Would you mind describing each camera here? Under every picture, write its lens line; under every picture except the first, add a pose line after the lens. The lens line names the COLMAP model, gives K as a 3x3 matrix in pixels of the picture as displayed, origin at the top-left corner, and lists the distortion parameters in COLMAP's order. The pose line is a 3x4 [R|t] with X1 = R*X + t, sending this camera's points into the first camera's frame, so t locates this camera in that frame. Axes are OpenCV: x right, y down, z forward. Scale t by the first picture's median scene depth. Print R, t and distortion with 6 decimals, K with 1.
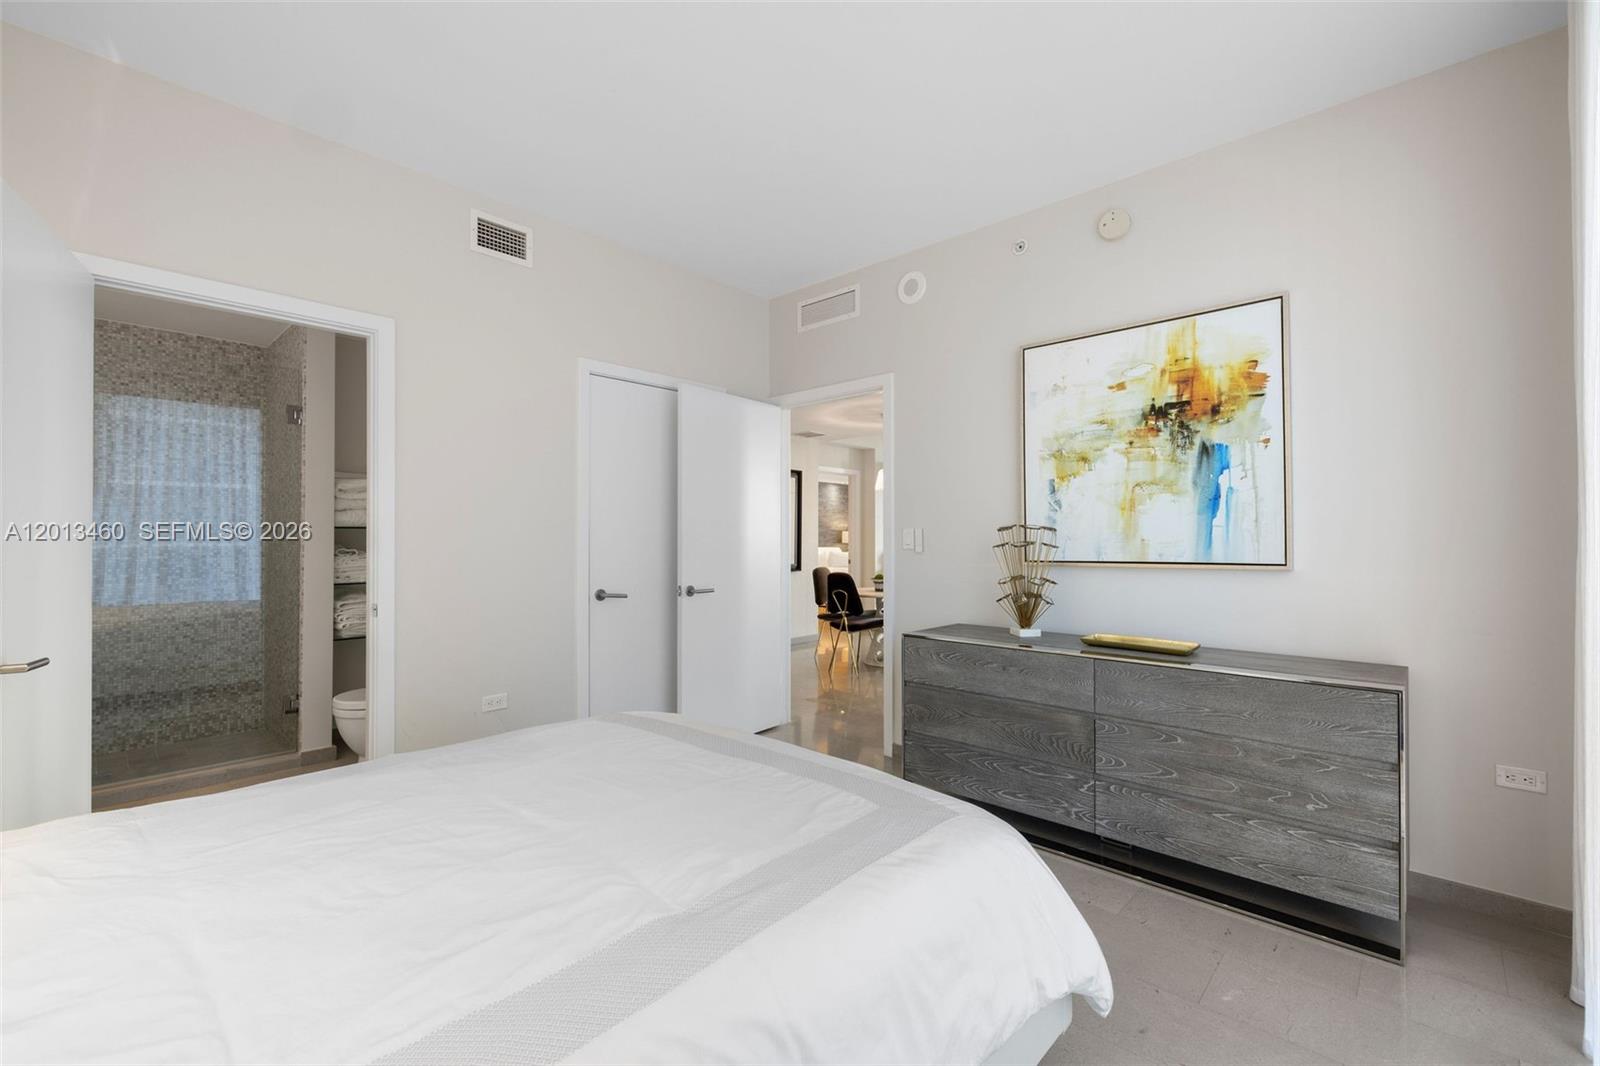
lens RADIAL K [[691.5, 0, 800.9], [0, 691.5, 534.7], [0, 0, 1]] dist [-0.001602, 0.000280]
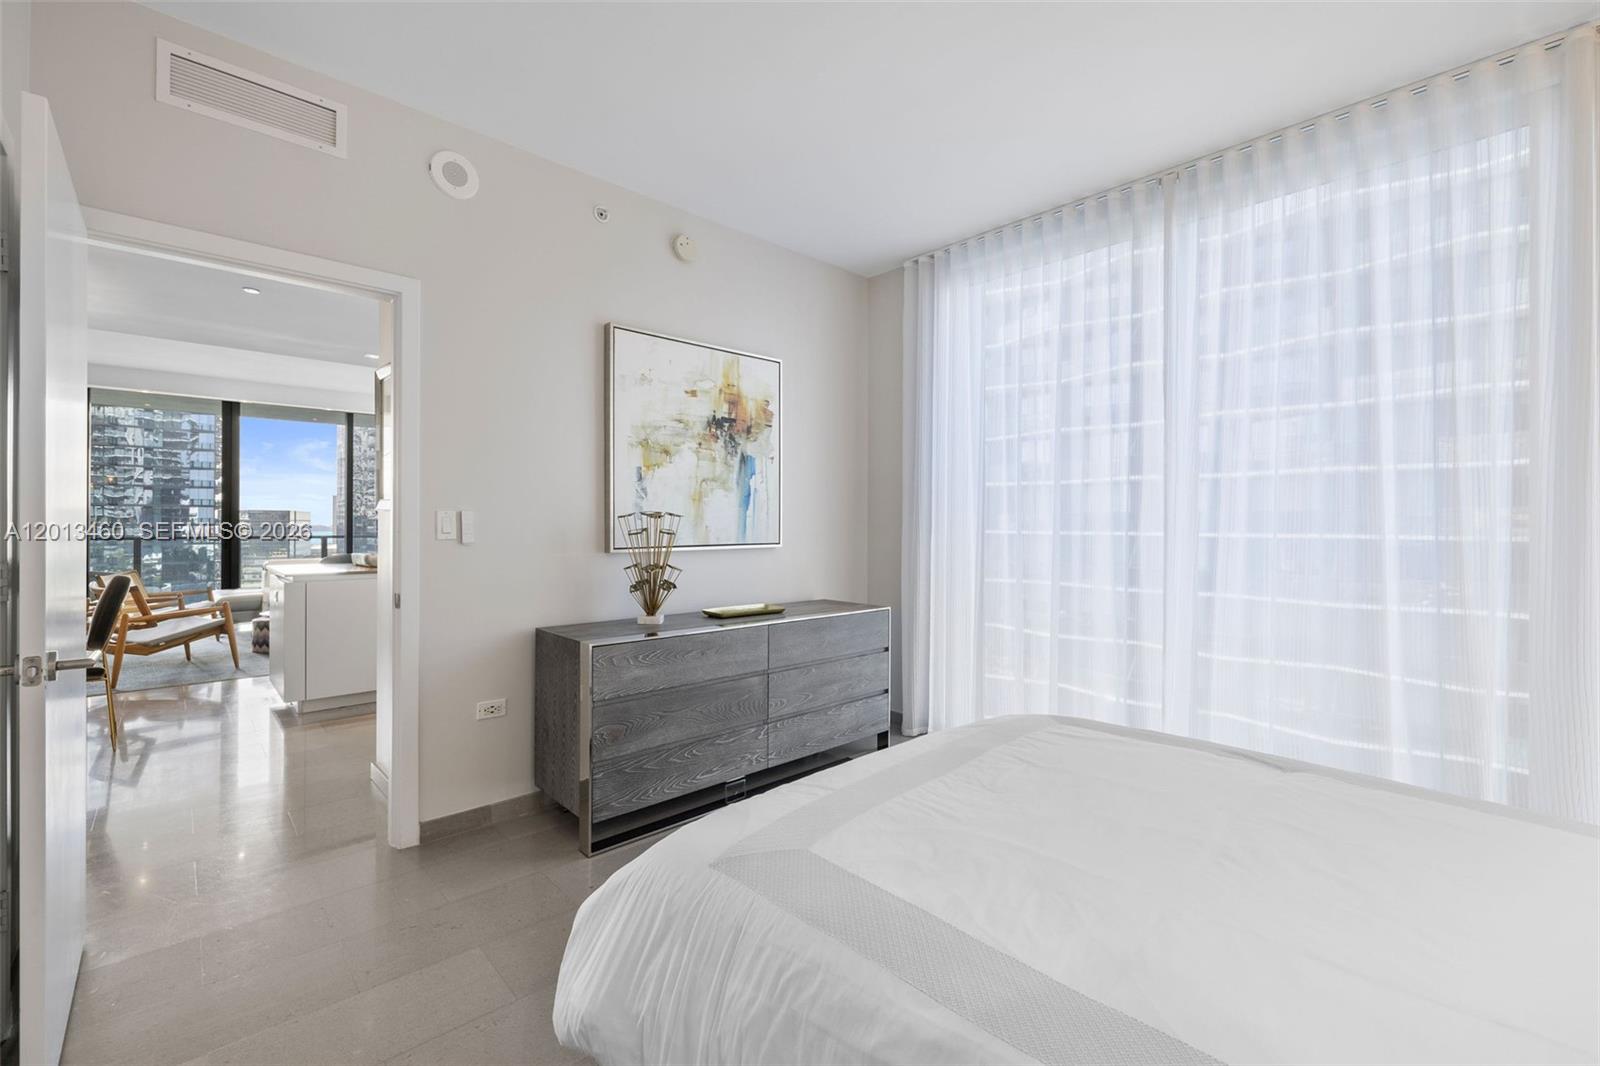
lens RADIAL K [[691.5, 0, 799.9], [0, 691.5, 524.2], [0, 0, 1]] dist [-0.001602, 0.000280]
pose [[0.051853, -0.000880, 0.998654, -0.703632], [-0.011374, 0.999934, 0.001472, -0.000354], [-0.998590, -0.011435, 0.051840, 0.787842]]
